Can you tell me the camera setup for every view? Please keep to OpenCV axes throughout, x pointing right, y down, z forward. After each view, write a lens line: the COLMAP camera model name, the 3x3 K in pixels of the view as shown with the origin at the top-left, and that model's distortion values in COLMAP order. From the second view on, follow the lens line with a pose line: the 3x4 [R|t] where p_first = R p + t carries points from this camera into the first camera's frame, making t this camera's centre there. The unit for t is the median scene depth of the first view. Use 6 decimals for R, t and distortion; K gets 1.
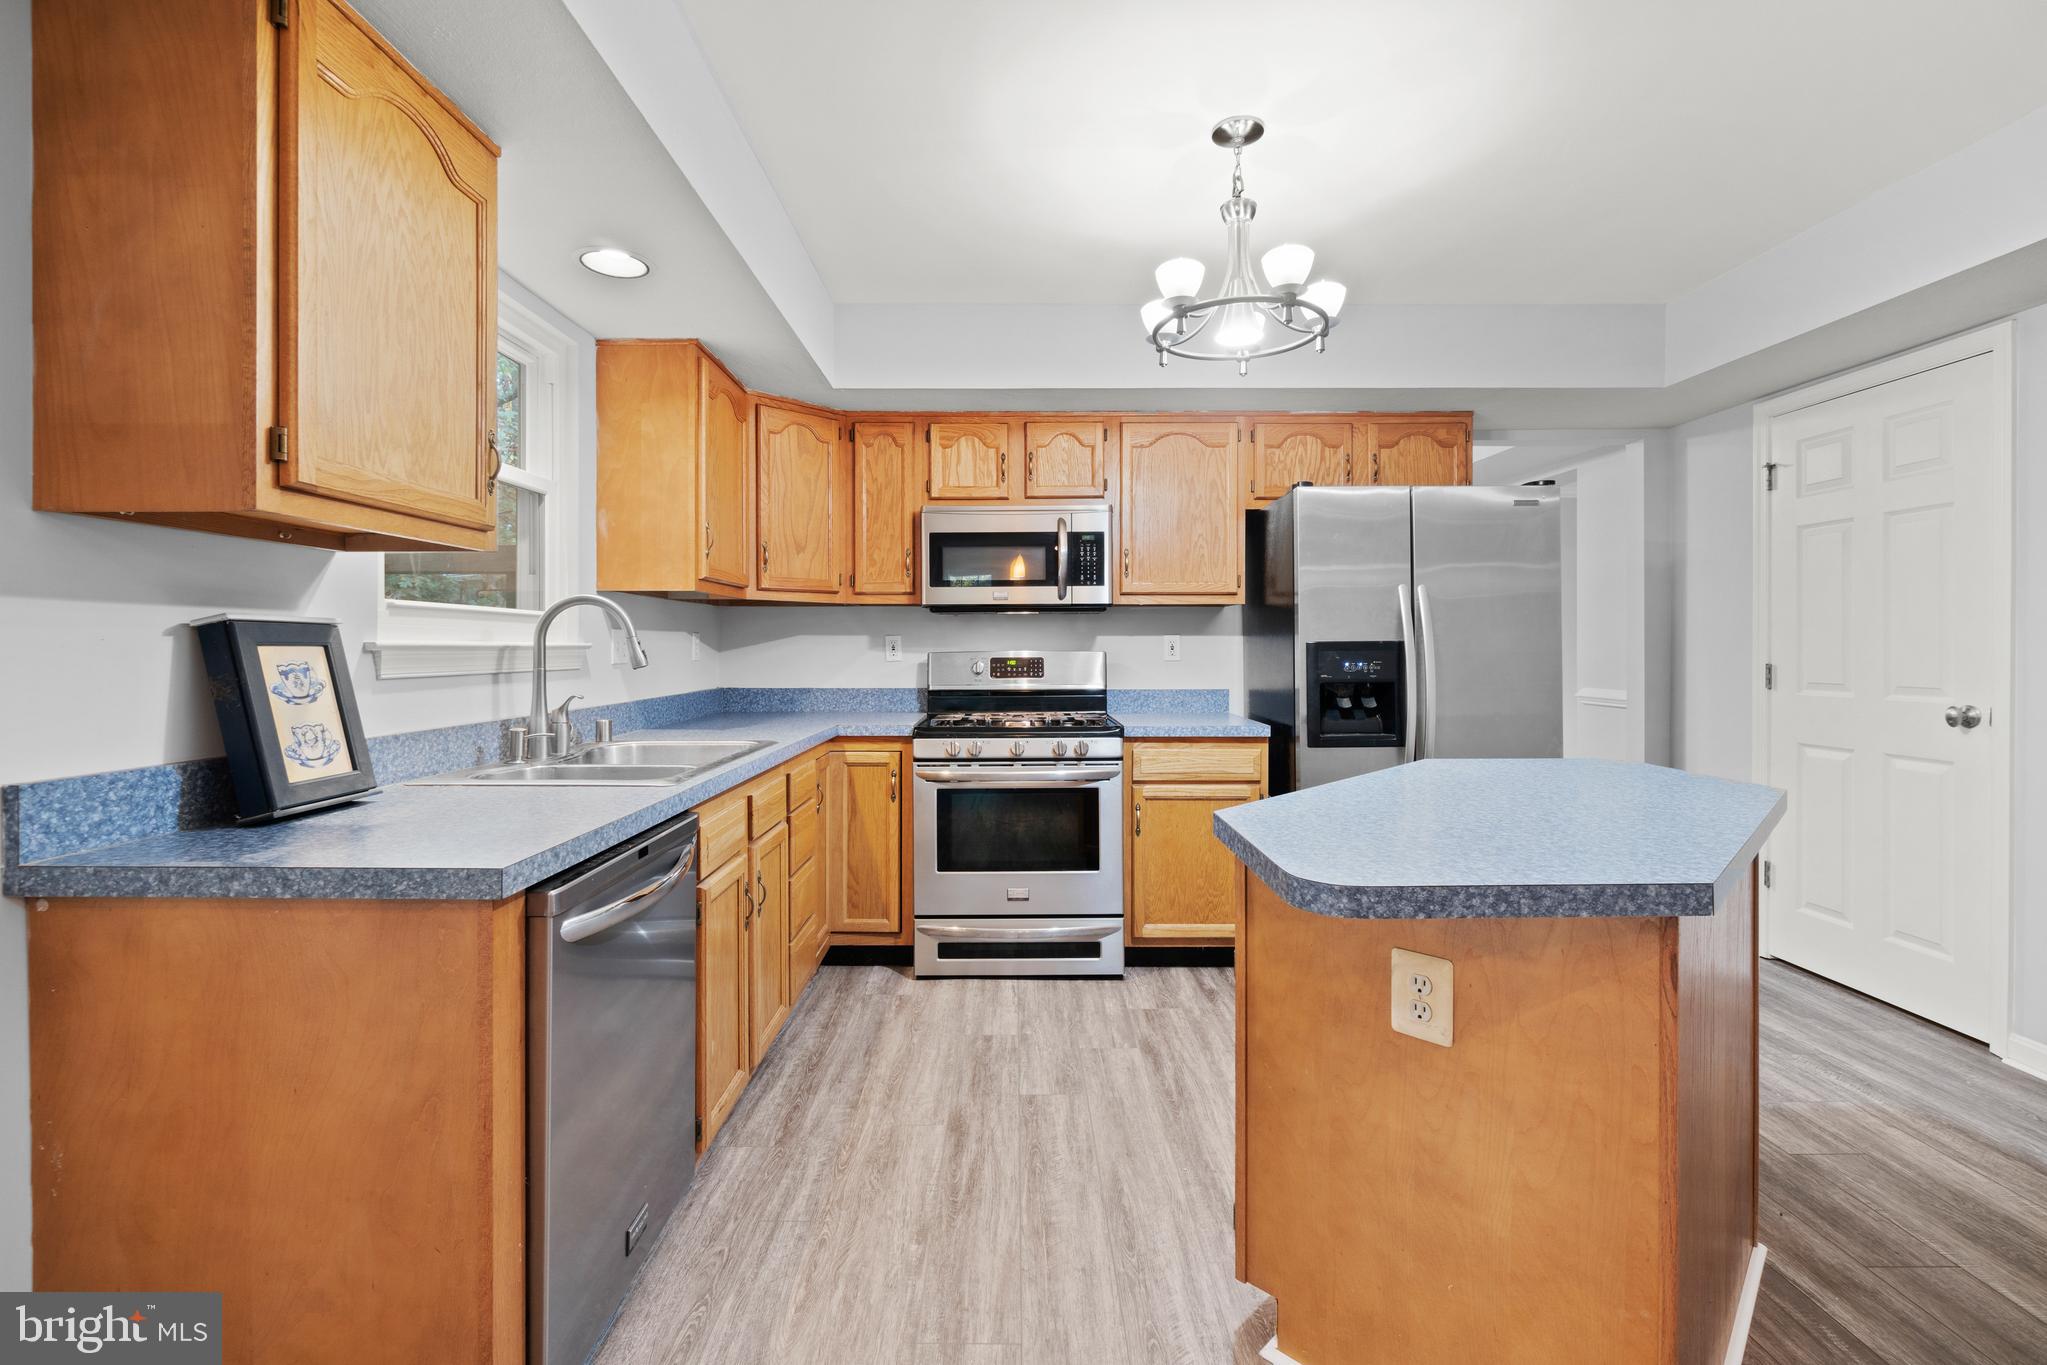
lens RADIAL K [[884.9, 0, 1024.7], [0, 884.9, 653.9], [0, 0, 1]] dist [0.000018, 0.000157]
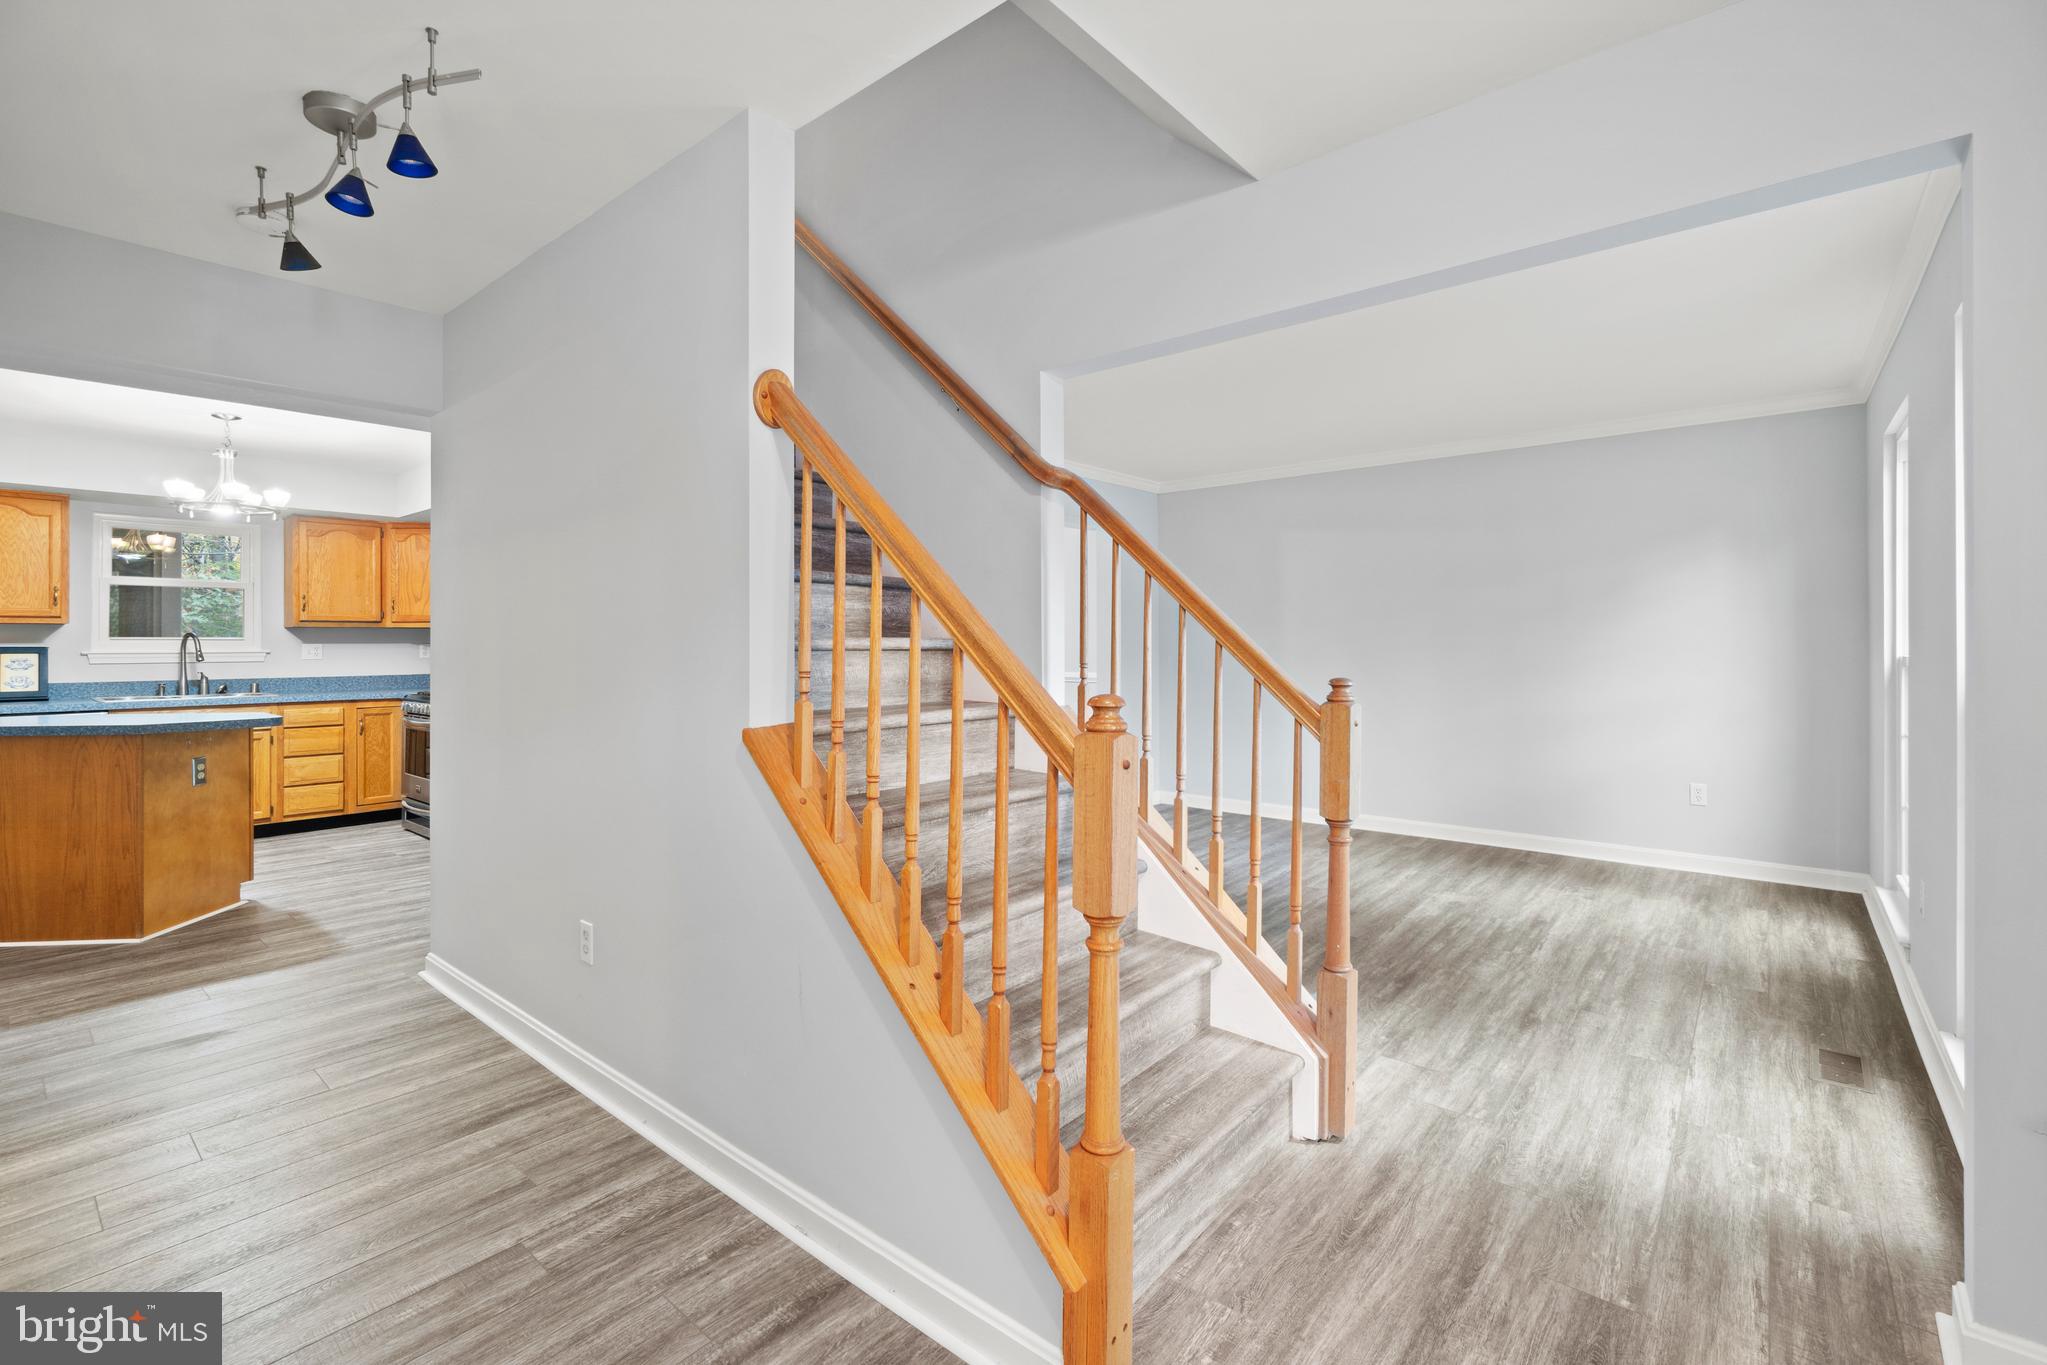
lens RADIAL K [[899.6, 0, 1026.1], [0, 899.6, 640.7], [0, 0, 1]] dist [0.000077, -0.000008]
pose [[0.763513, -0.004506, -0.645777, 1.993928], [-0.001958, 0.999955, -0.009293, -0.015308], [0.645790, 0.008360, 0.763469, 0.373432]]
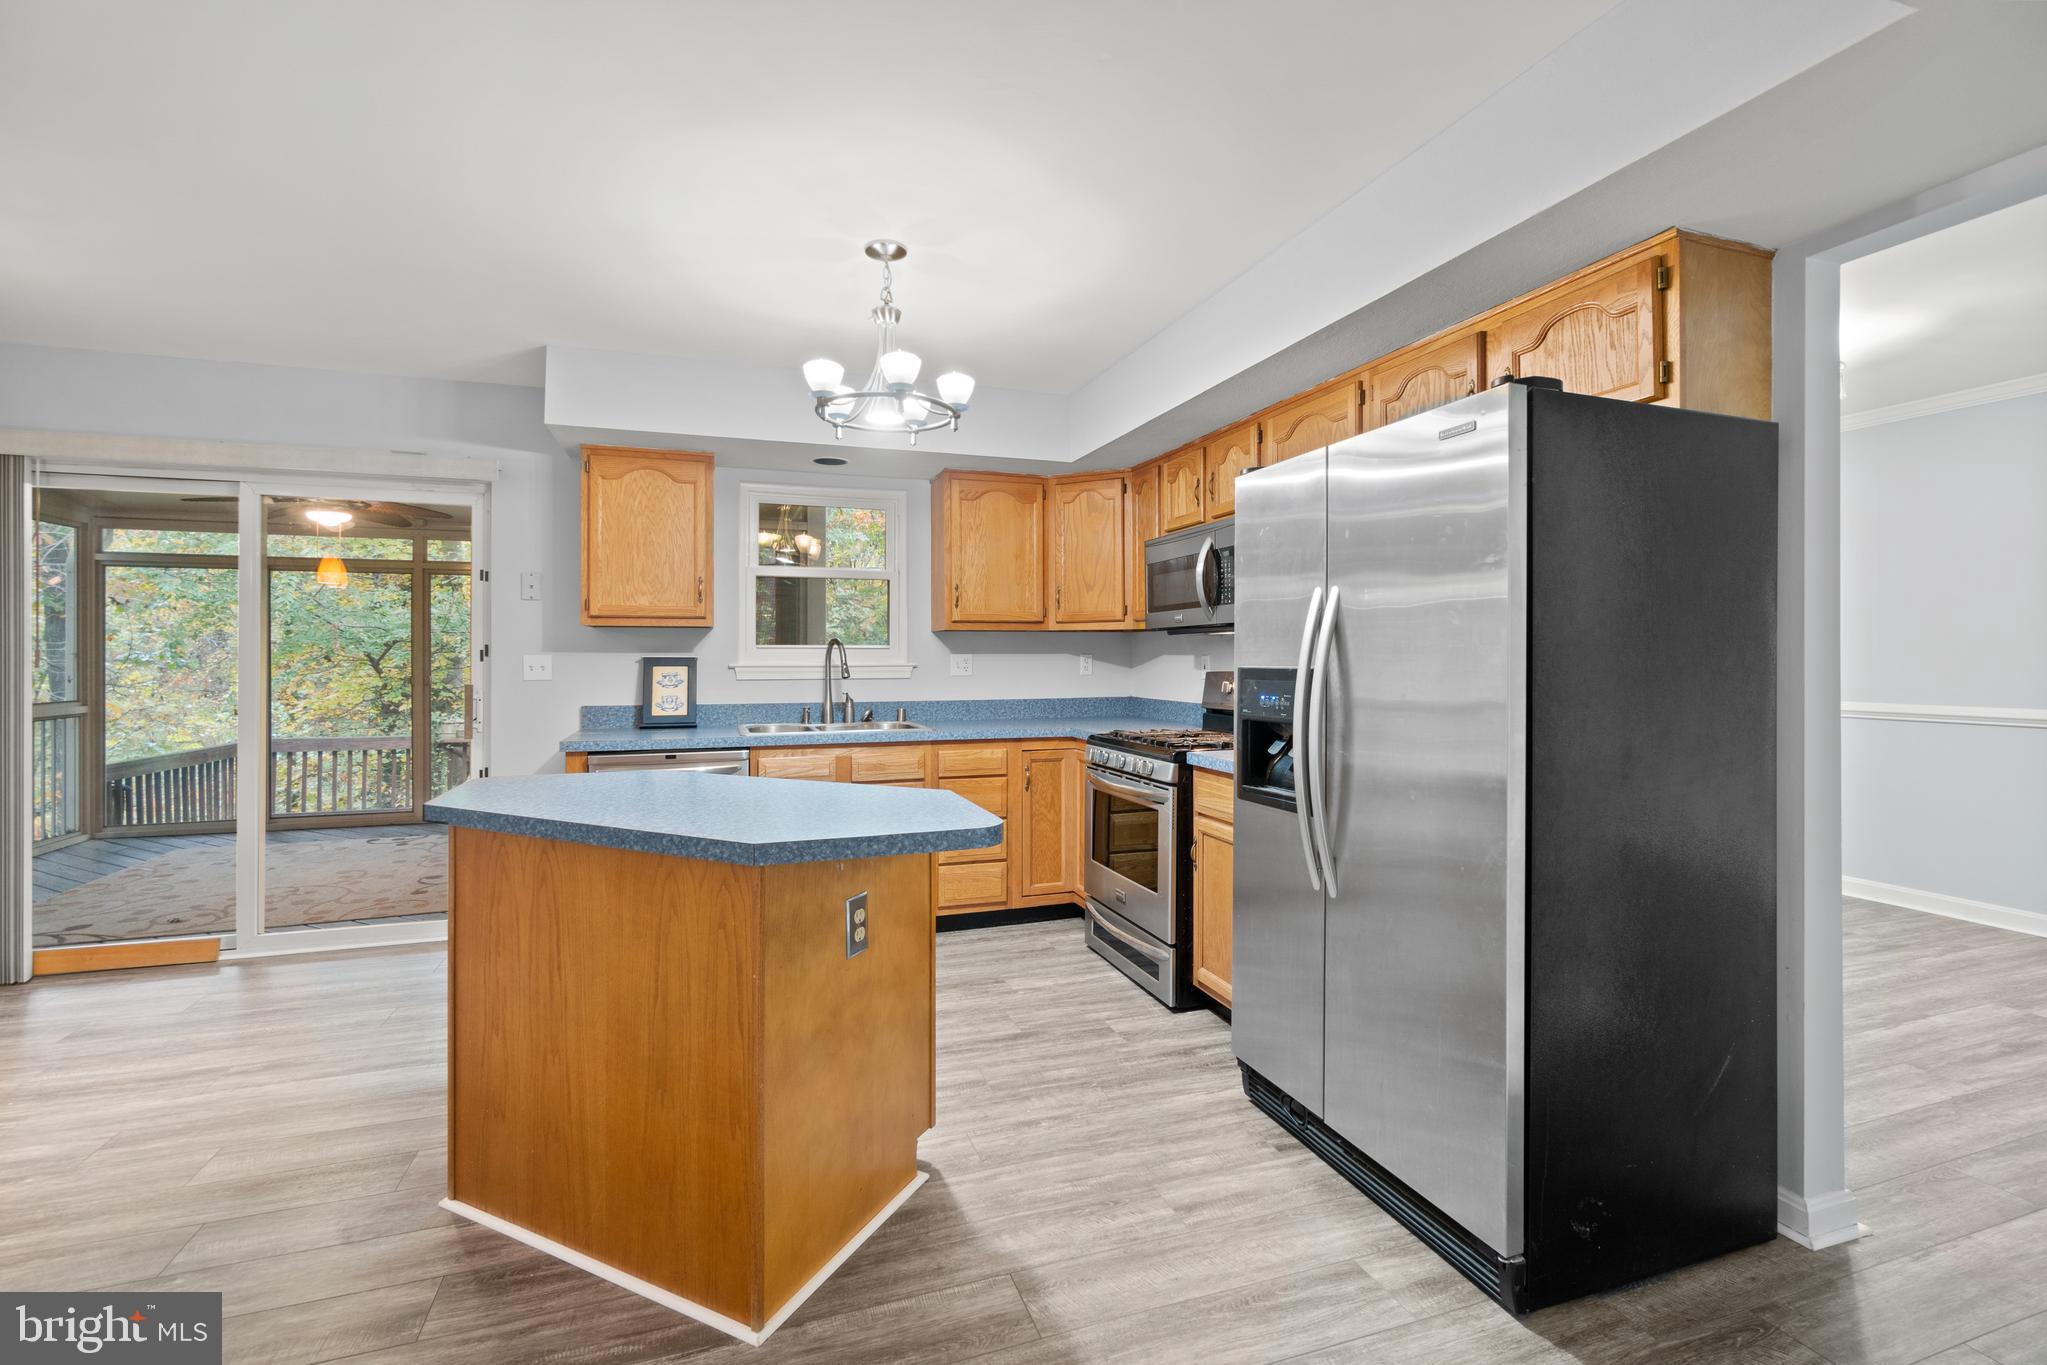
lens RADIAL K [[892.4, 0, 1018.3], [0, 892.4, 653.2], [0, 0, 1]] dist [-0.002736, -0.000312]
pose [[0.322768, -0.003516, -0.946472, 0.929320], [-0.006370, 0.999962, -0.005887, -0.017470], [0.946457, 0.007930, 0.322733, 0.493954]]
